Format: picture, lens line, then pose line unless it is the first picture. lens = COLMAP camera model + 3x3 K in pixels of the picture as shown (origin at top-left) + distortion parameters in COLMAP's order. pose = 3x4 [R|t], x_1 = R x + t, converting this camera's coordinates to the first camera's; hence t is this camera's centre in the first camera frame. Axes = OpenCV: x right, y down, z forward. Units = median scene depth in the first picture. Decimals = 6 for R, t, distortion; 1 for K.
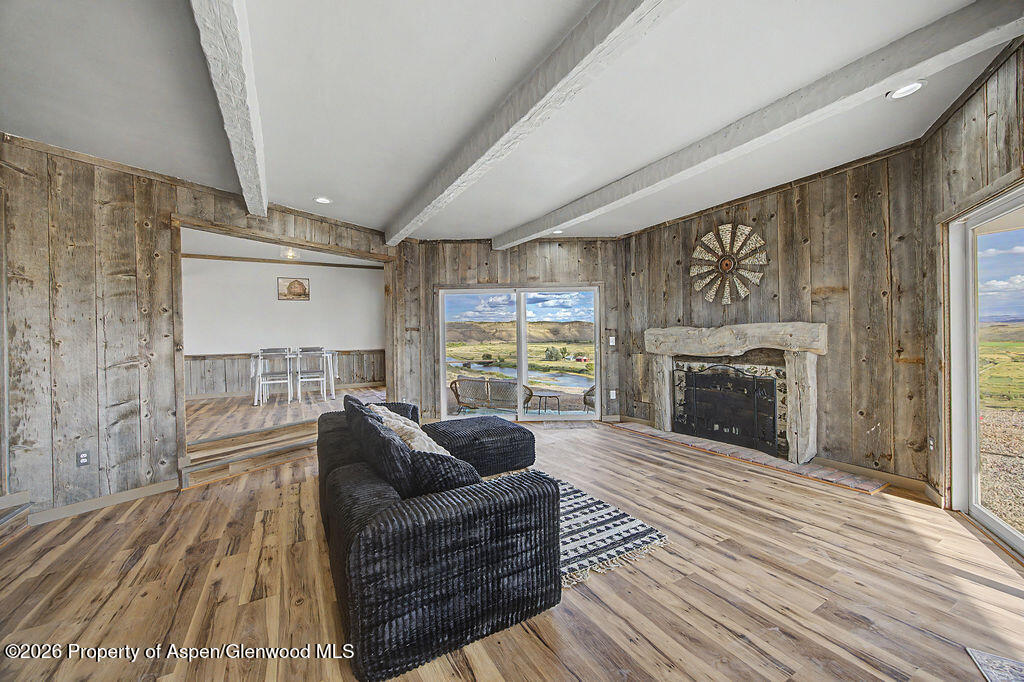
lens RADIAL K [[394.4, 0, 514.0], [0, 394.4, 336.9], [0, 0, 1]] dist [-0.031432, 0.012045]
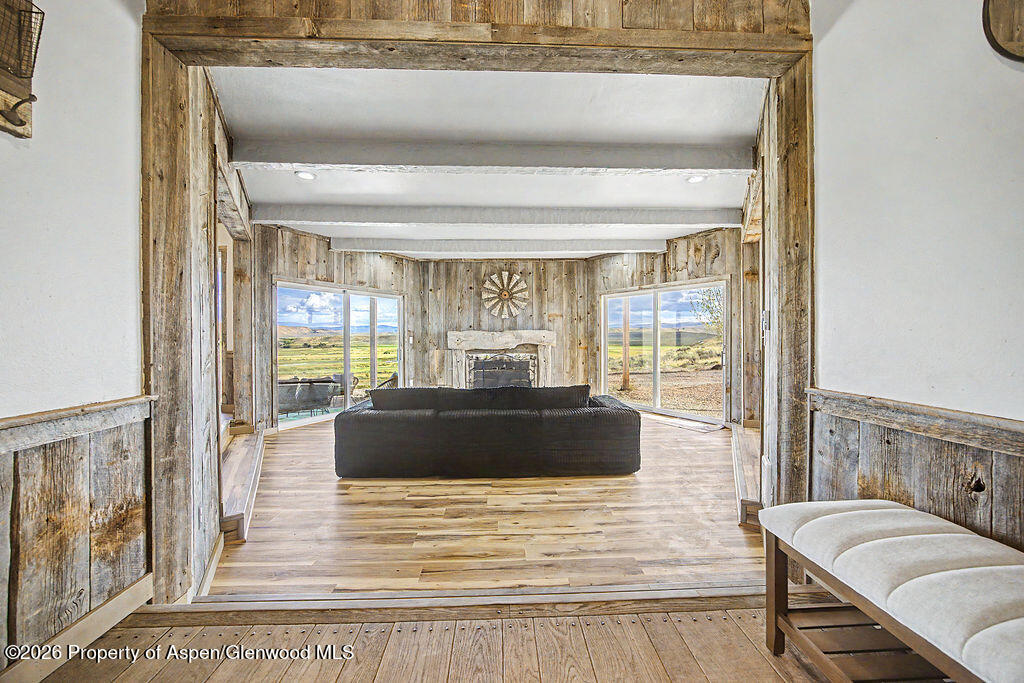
lens RADIAL K [[399.3, 0, 511.8], [0, 399.3, 339.5], [0, 0, 1]] dist [-0.031266, 0.010040]
pose [[0.461953, 0.008717, 0.886862, -0.979336], [-0.001593, 0.999958, -0.008998, 0.023888], [-0.886903, 0.002744, 0.461948, 0.174205]]
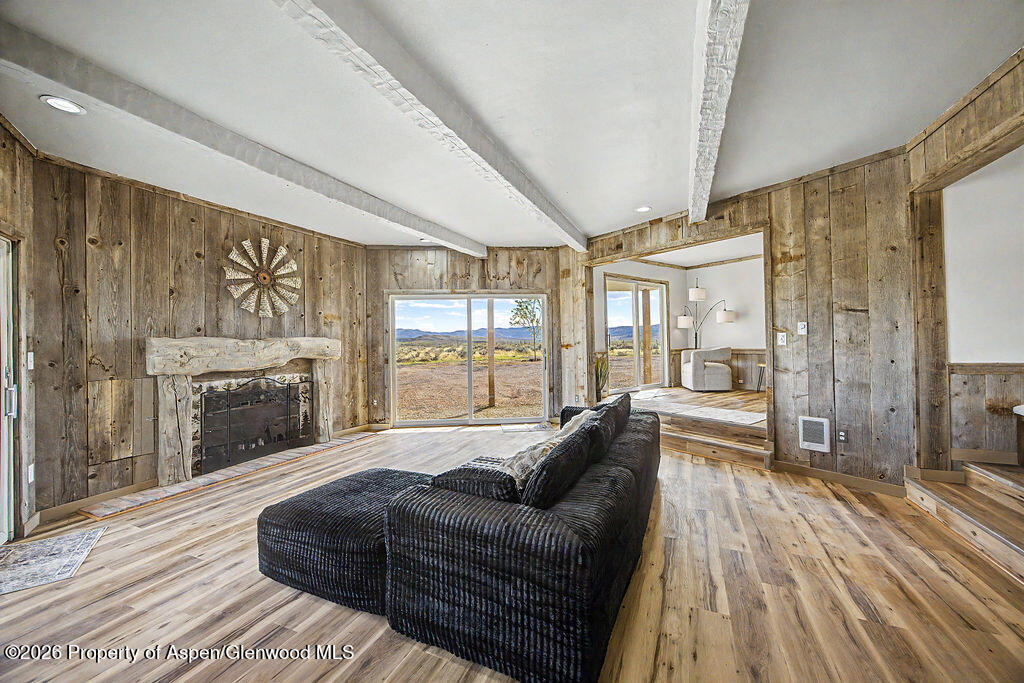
lens RADIAL K [[394.4, 0, 514.0], [0, 394.4, 337.4], [0, 0, 1]] dist [-0.031432, 0.012045]
pose [[-0.593350, 0.038364, 0.804030, -0.644544], [0.030798, 0.999214, -0.024950, 0.014196], [-0.804355, 0.009959, -0.594065, 1.082960]]
